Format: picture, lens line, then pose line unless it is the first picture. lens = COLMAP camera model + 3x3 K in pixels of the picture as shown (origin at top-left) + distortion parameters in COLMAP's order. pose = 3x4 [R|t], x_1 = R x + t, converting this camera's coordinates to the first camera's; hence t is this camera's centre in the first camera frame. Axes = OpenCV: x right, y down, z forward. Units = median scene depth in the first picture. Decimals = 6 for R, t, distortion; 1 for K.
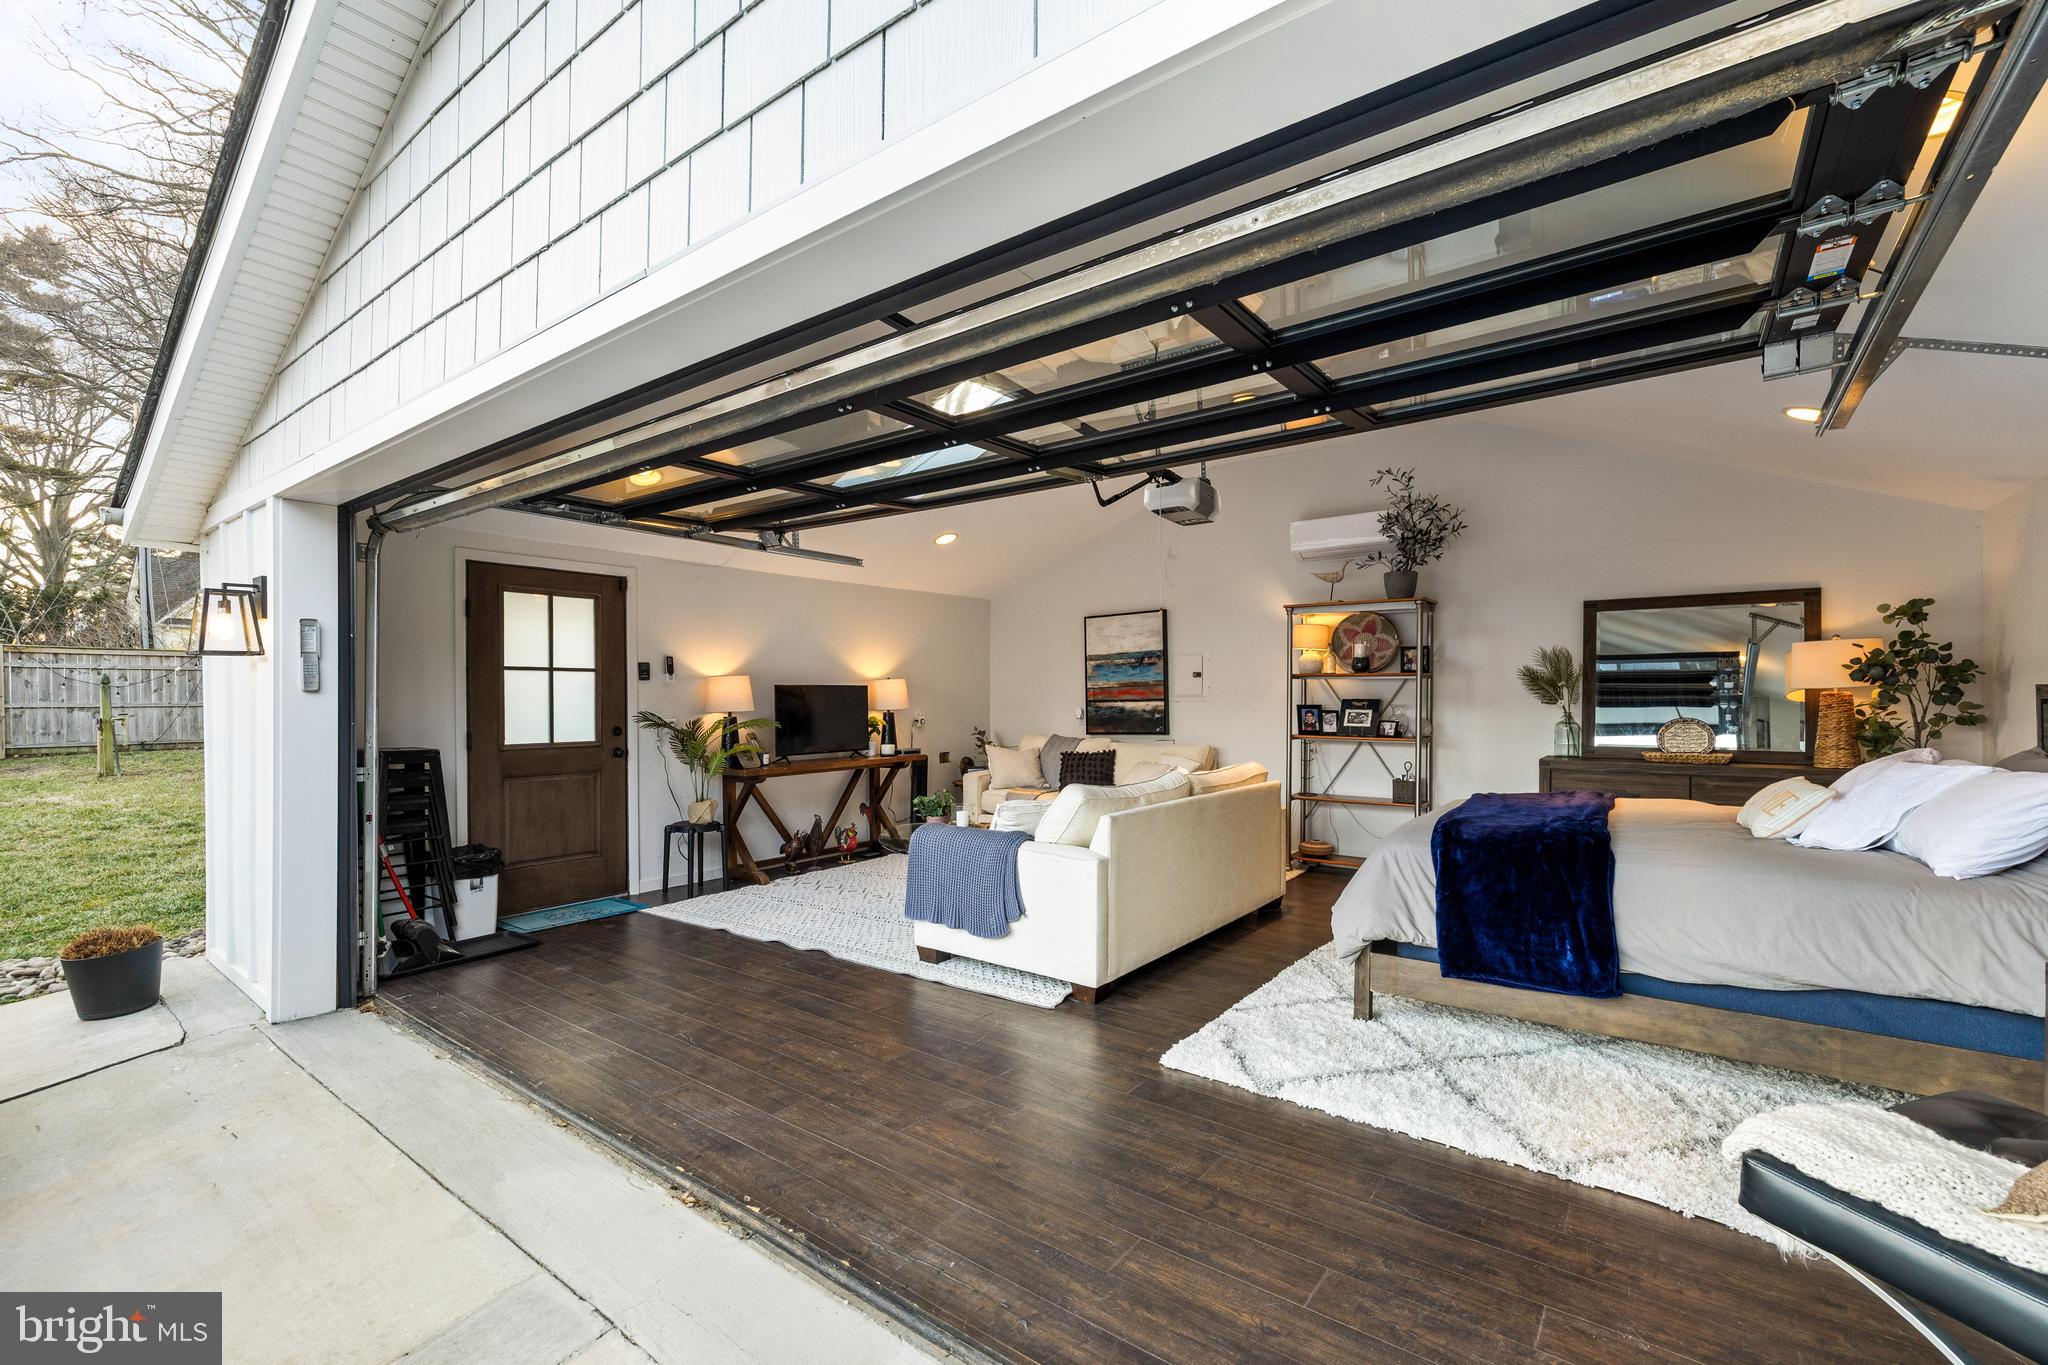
lens RADIAL K [[873.5, 0, 1018.7], [0, 873.5, 705.8], [0, 0, 1]] dist [0.001621, 0.000390]
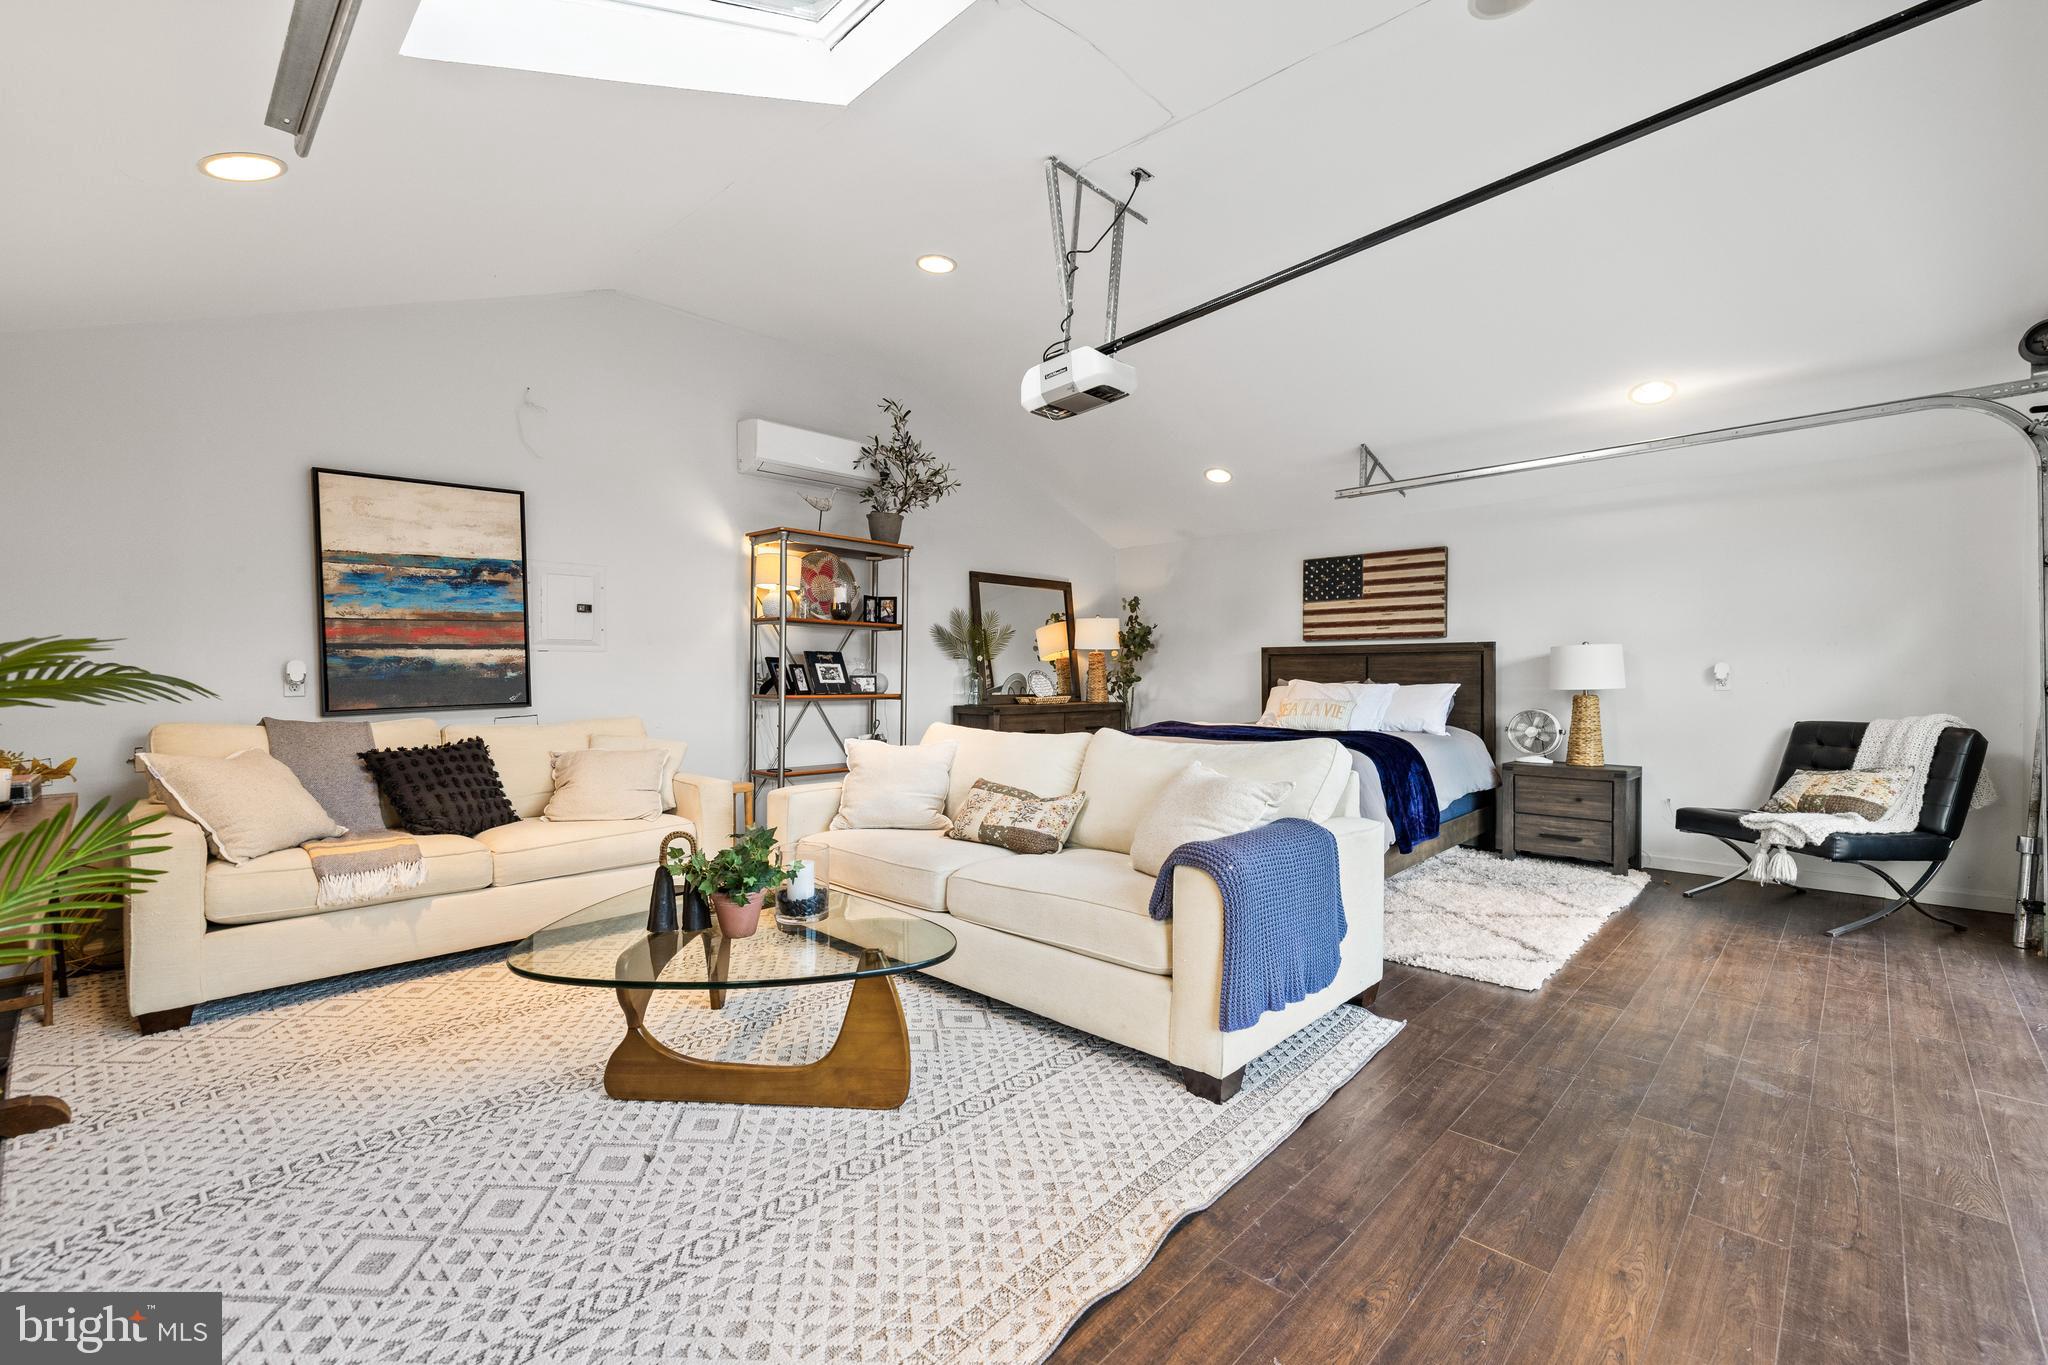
lens RADIAL K [[864.3, 0, 1026.1], [0, 864.3, 684.7], [0, 0, 1]] dist [0.000555, 0.000224]
pose [[0.119341, -0.008984, 0.992813, -0.491213], [0.010948, 0.999910, 0.007732, 0.023336], [-0.992793, 0.009947, 0.119429, 0.800302]]
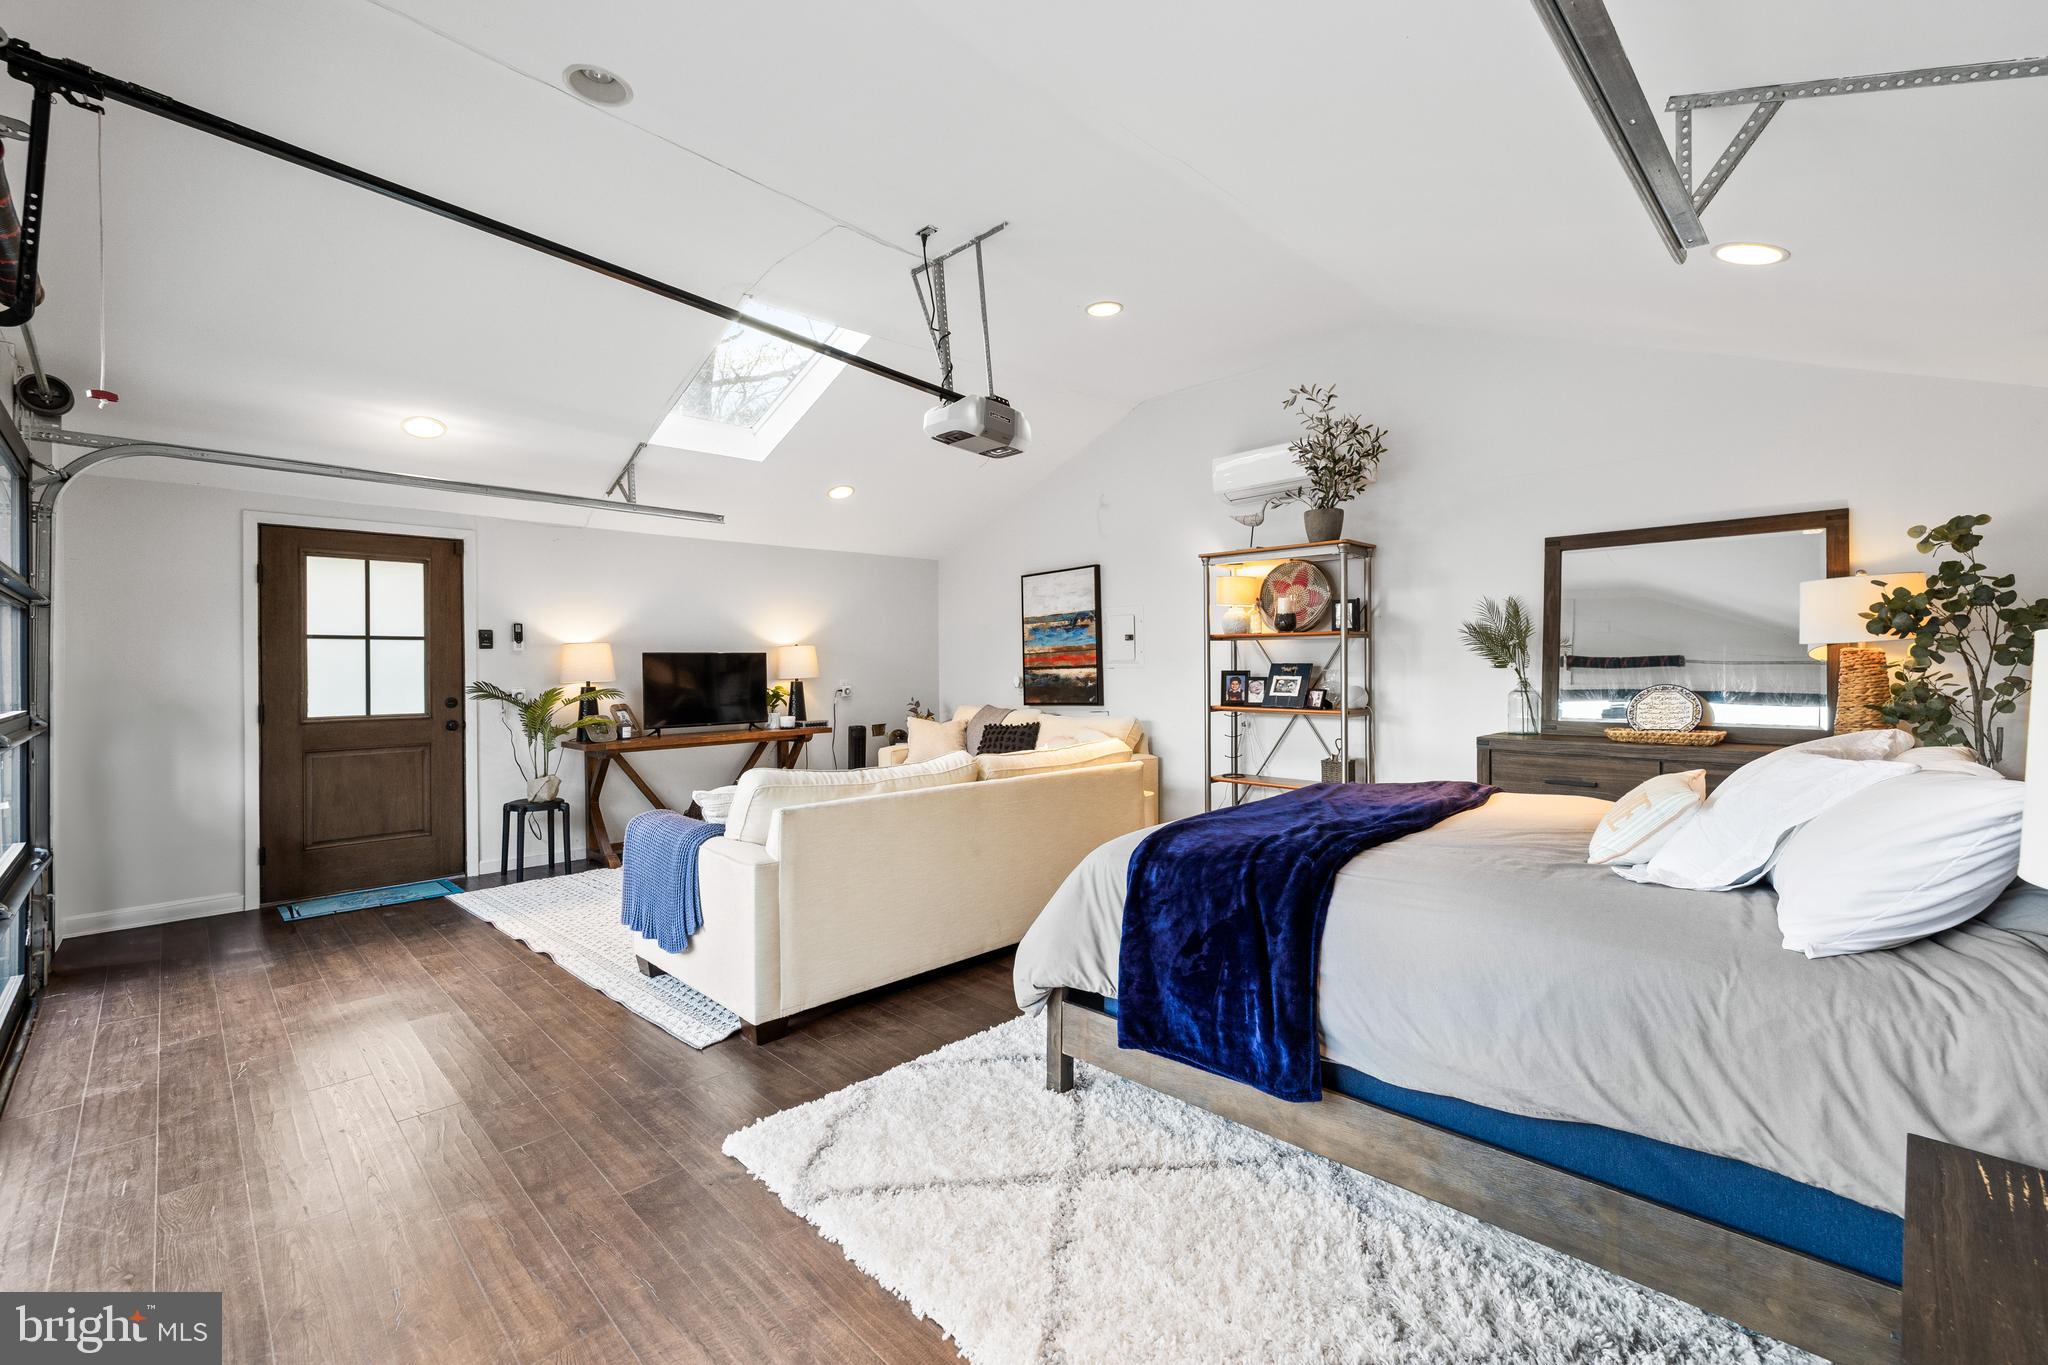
lens RADIAL K [[862.8, 0, 1029.5], [0, 862.8, 666.0], [0, 0, 1]] dist [0.000908, 0.000166]
pose [[0.991018, -0.006613, -0.133563, 0.288801], [0.005233, 0.999929, -0.010686, 0.002612], [0.133624, 0.009891, 0.990983, 0.161299]]
